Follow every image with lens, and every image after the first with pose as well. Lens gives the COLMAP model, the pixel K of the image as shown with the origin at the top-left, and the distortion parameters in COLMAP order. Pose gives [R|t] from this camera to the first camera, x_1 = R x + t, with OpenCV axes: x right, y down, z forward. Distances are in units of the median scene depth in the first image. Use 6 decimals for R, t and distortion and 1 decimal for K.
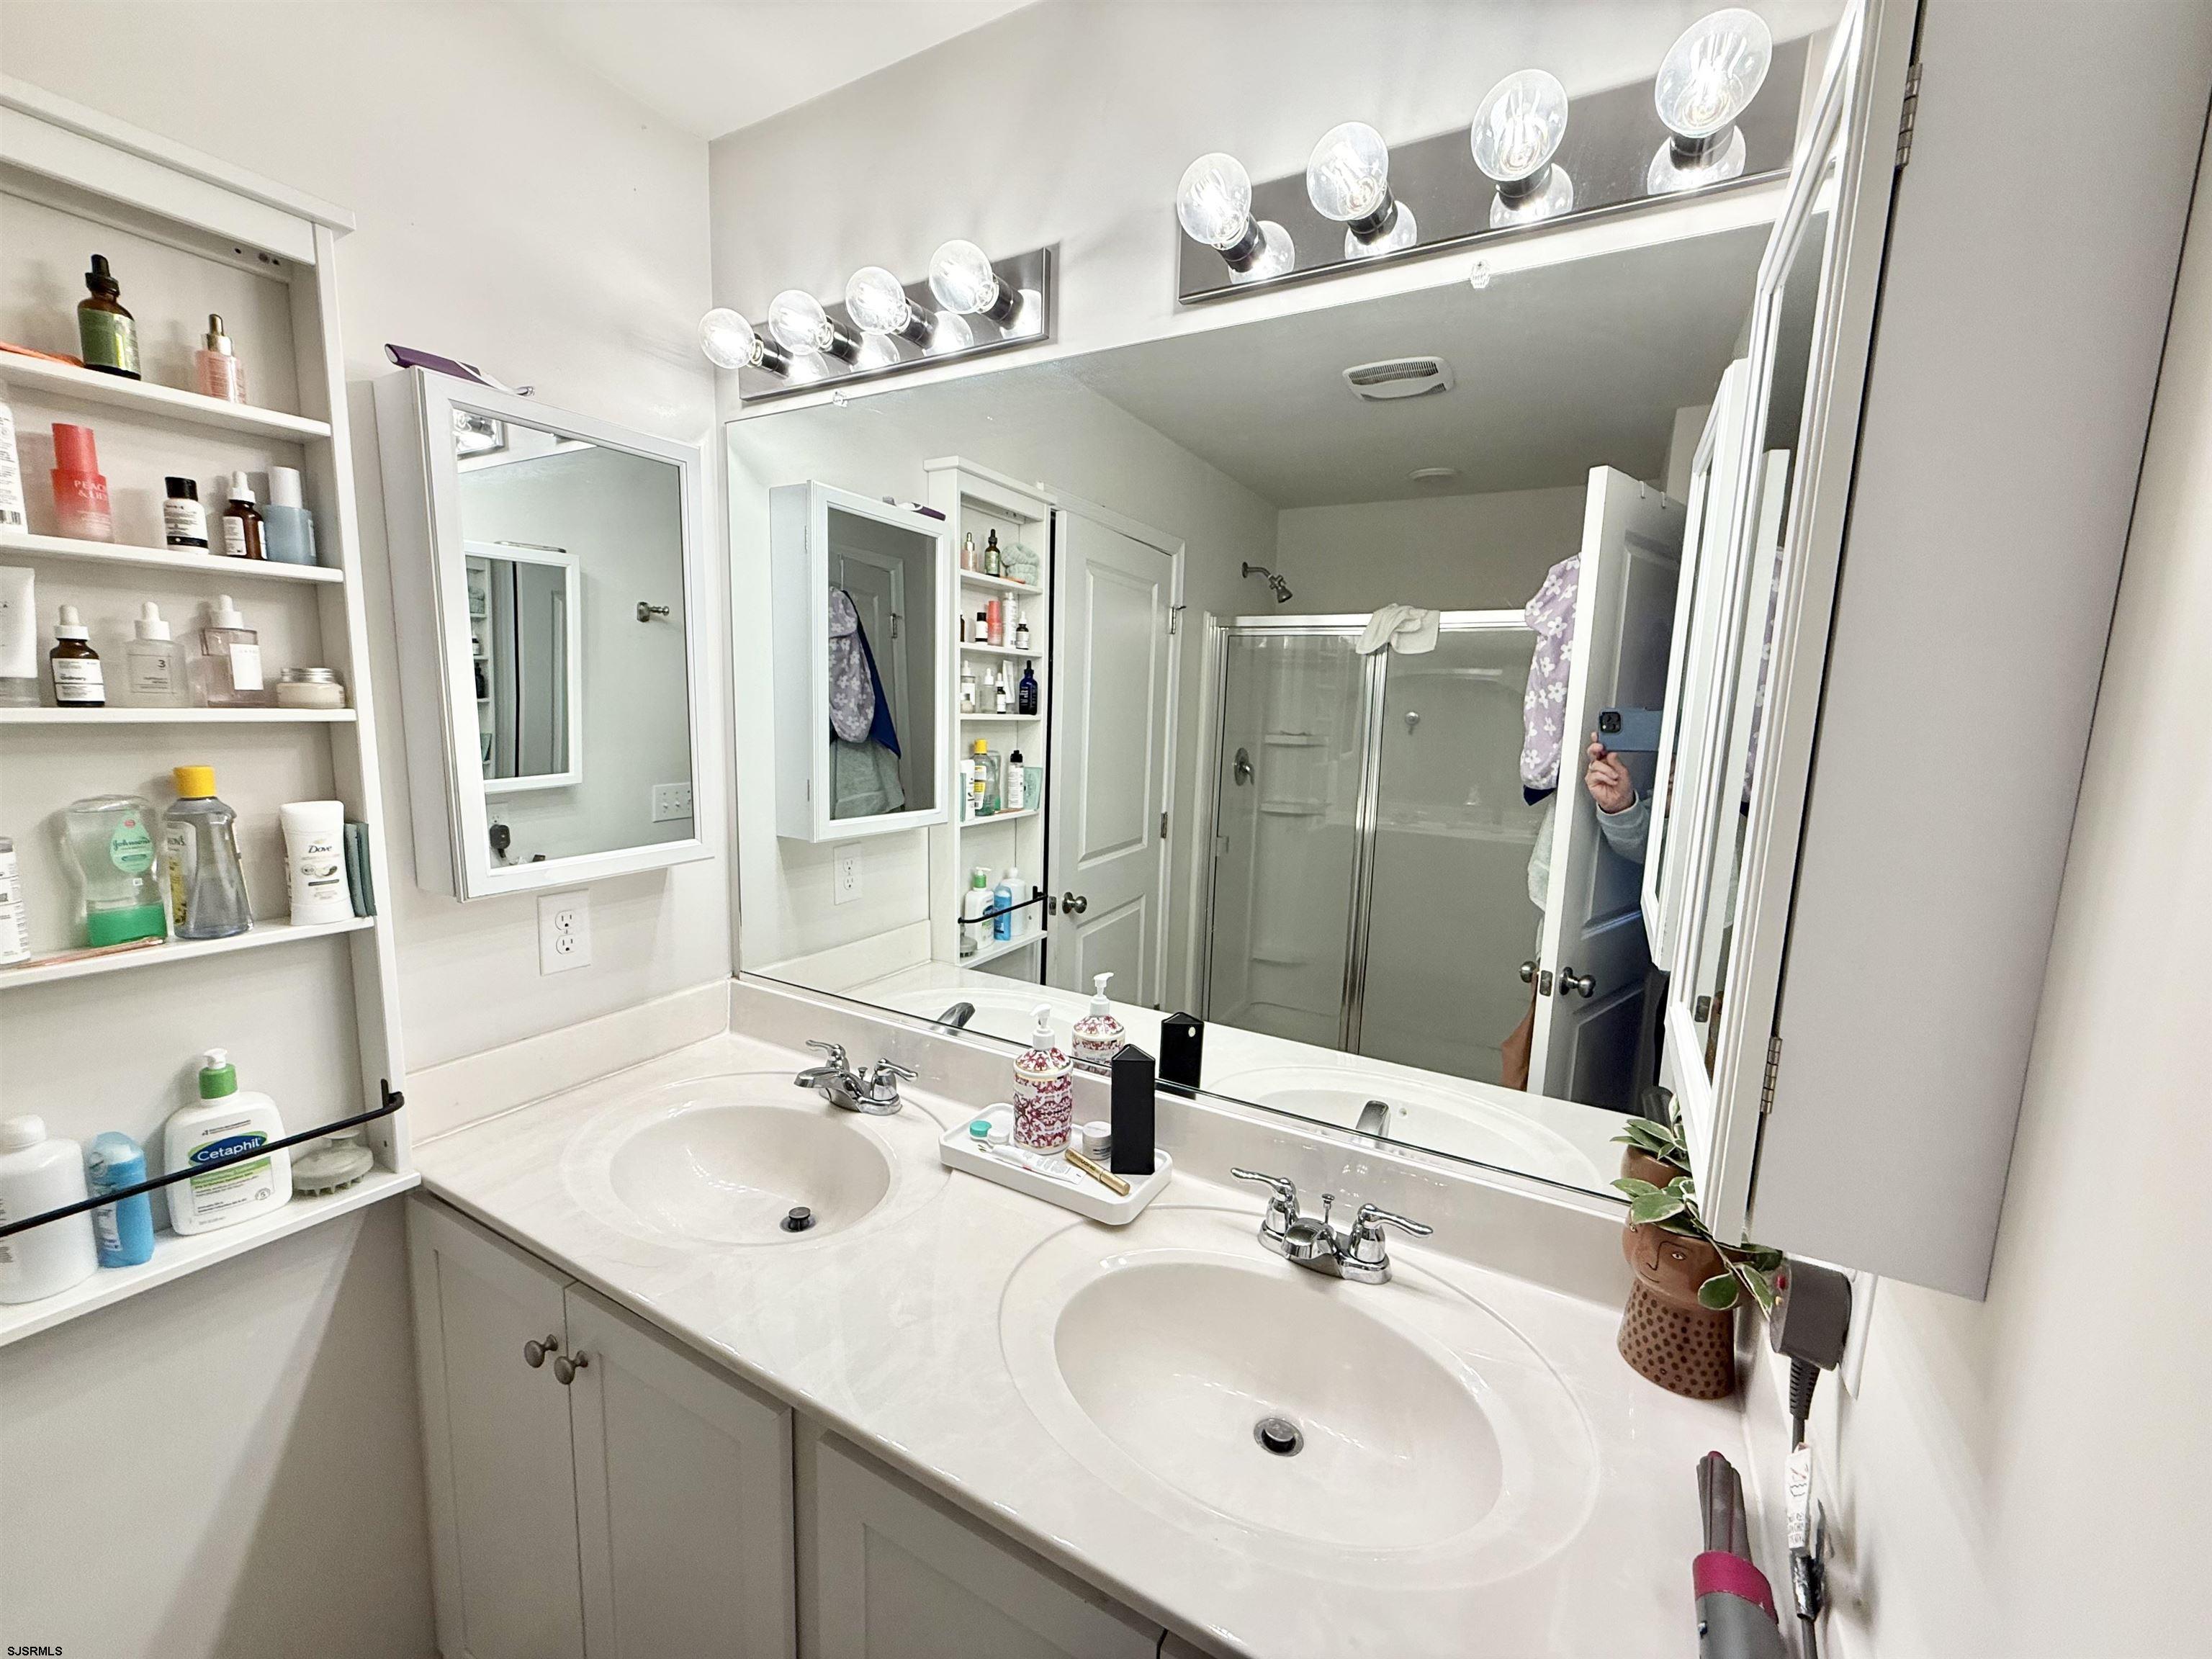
lens RADIAL K [[882.2, 0, 1107.1], [0, 882.2, 830.4], [0, 0, 1]] dist [-0.001169, 0.000153]
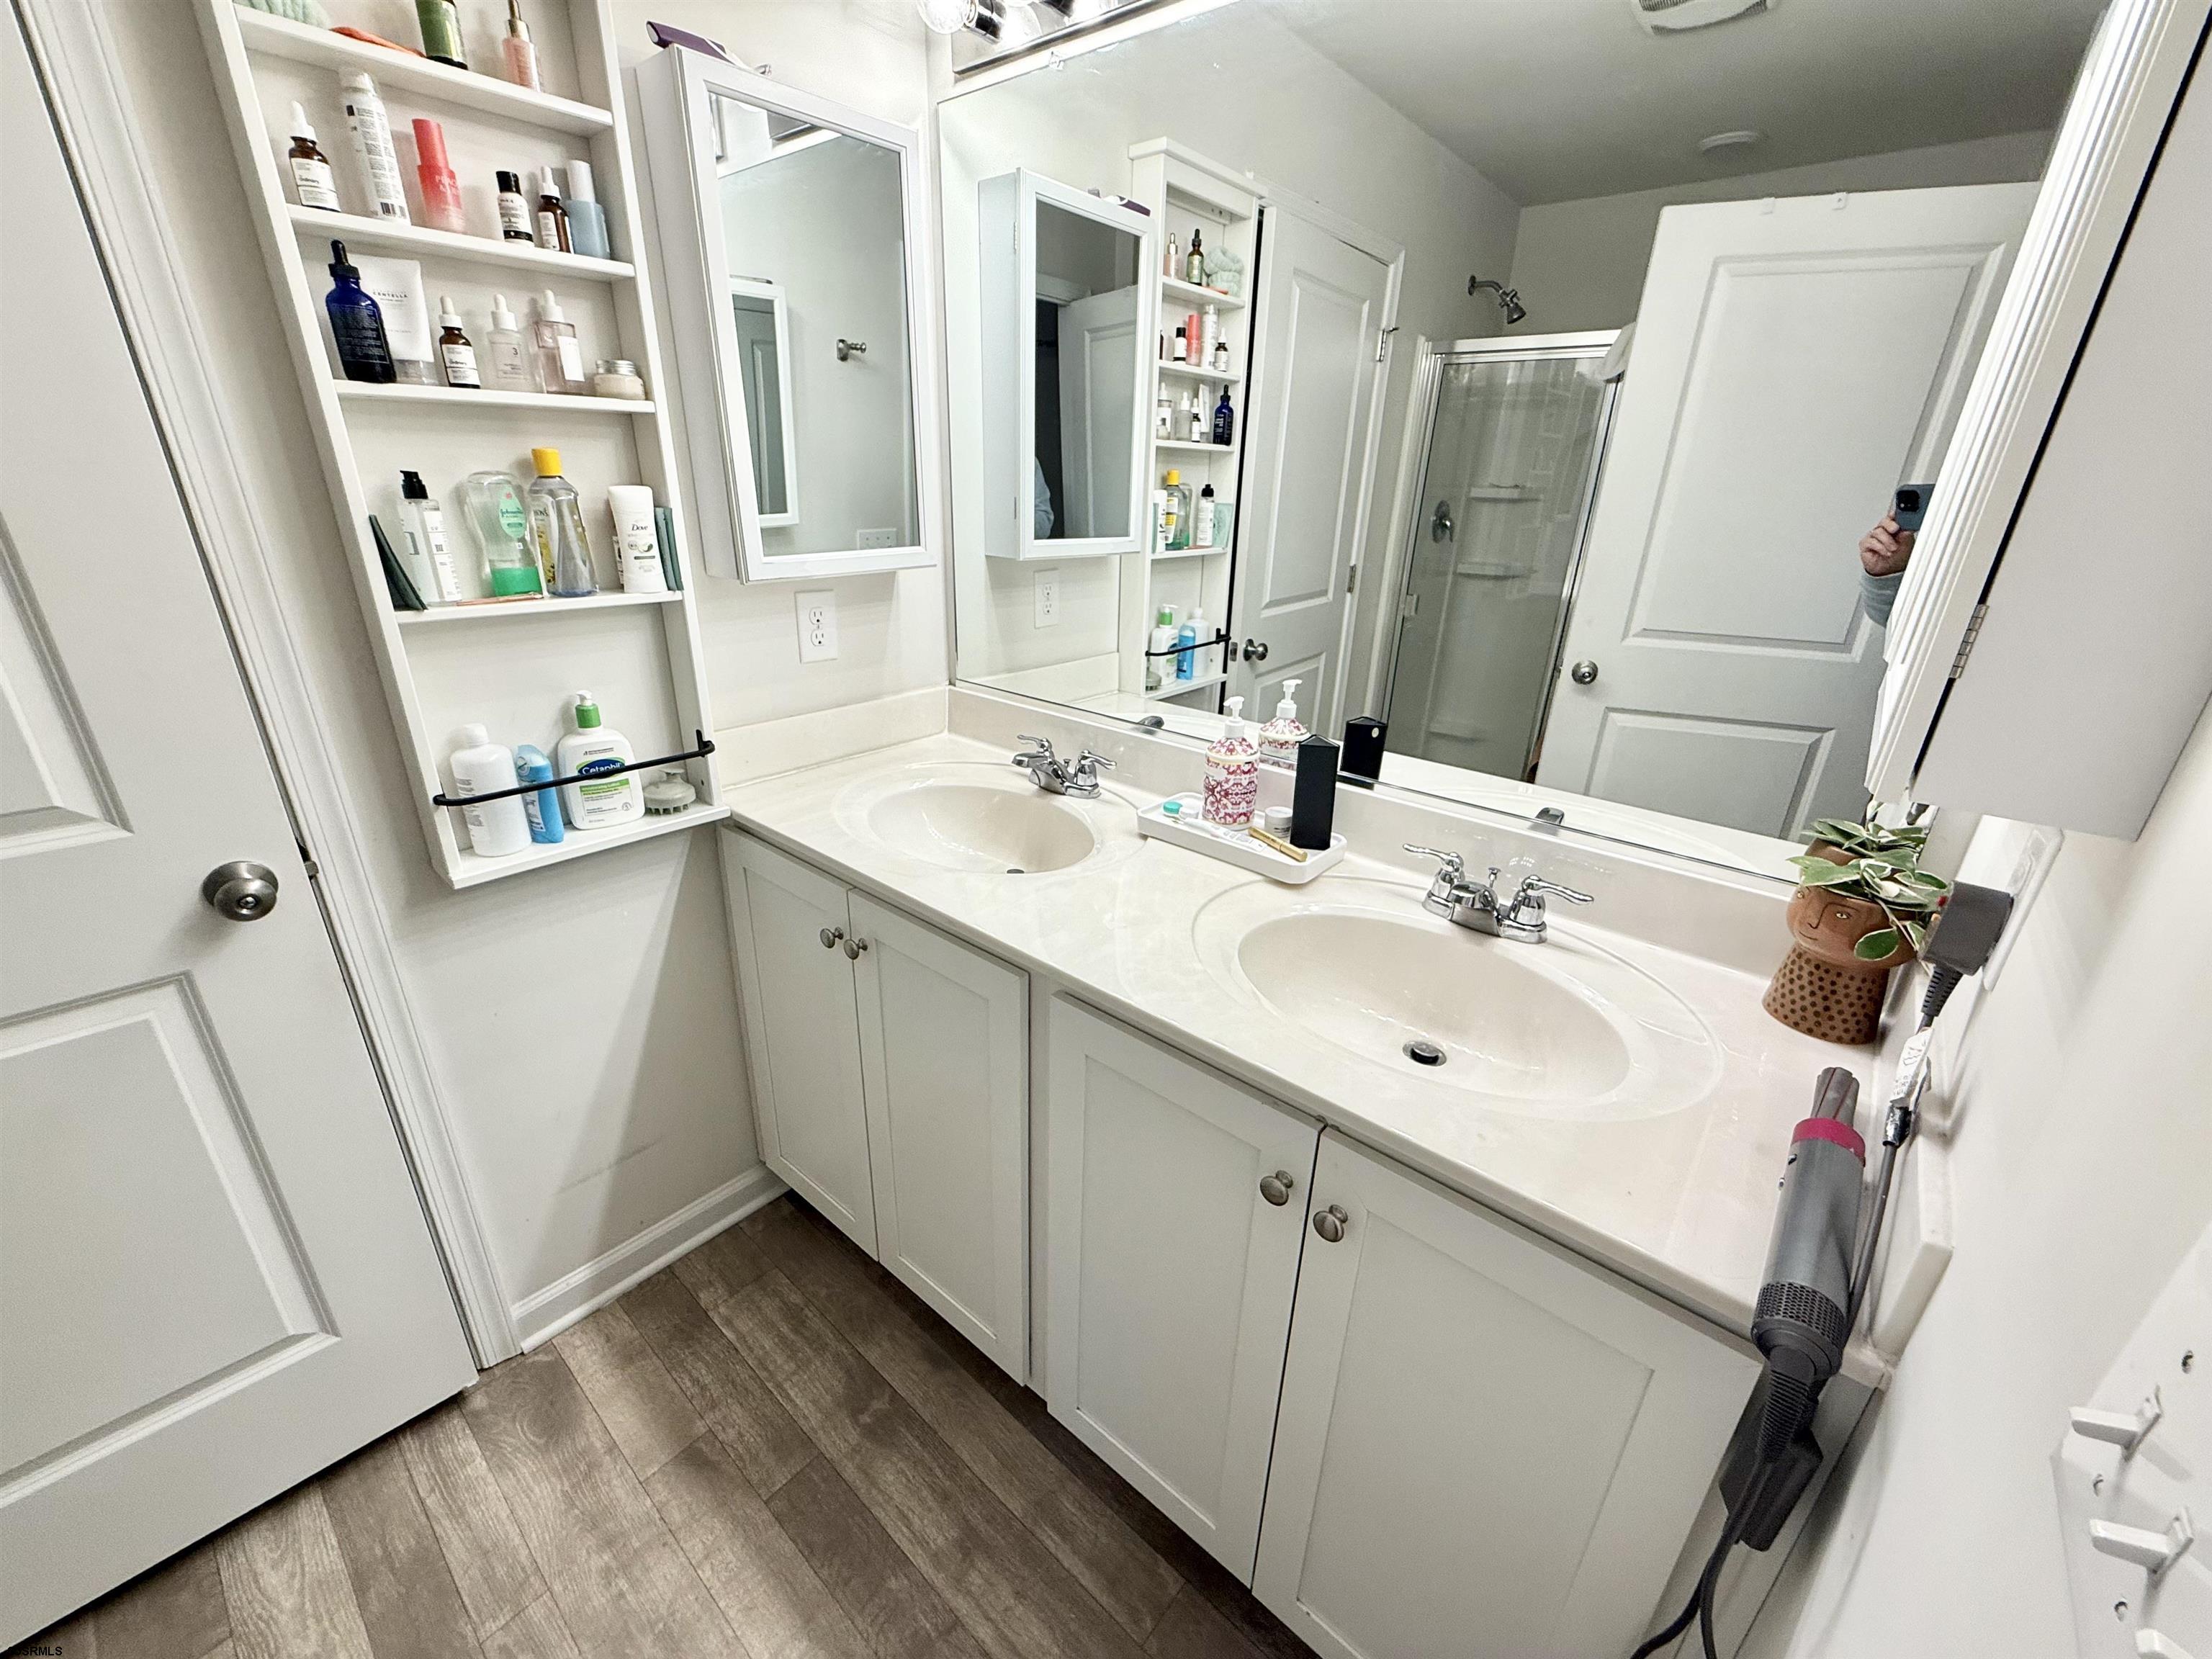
lens RADIAL K [[882.2, 0, 1106.7], [0, 882.2, 828.2], [0, 0, 1]] dist [-0.001169, 0.000153]
pose [[0.981845, 0.069099, -0.176649, -0.029919], [-0.025610, 0.971050, 0.237498, 0.114752], [0.187946, -0.228663, 0.955191, -0.115225]]
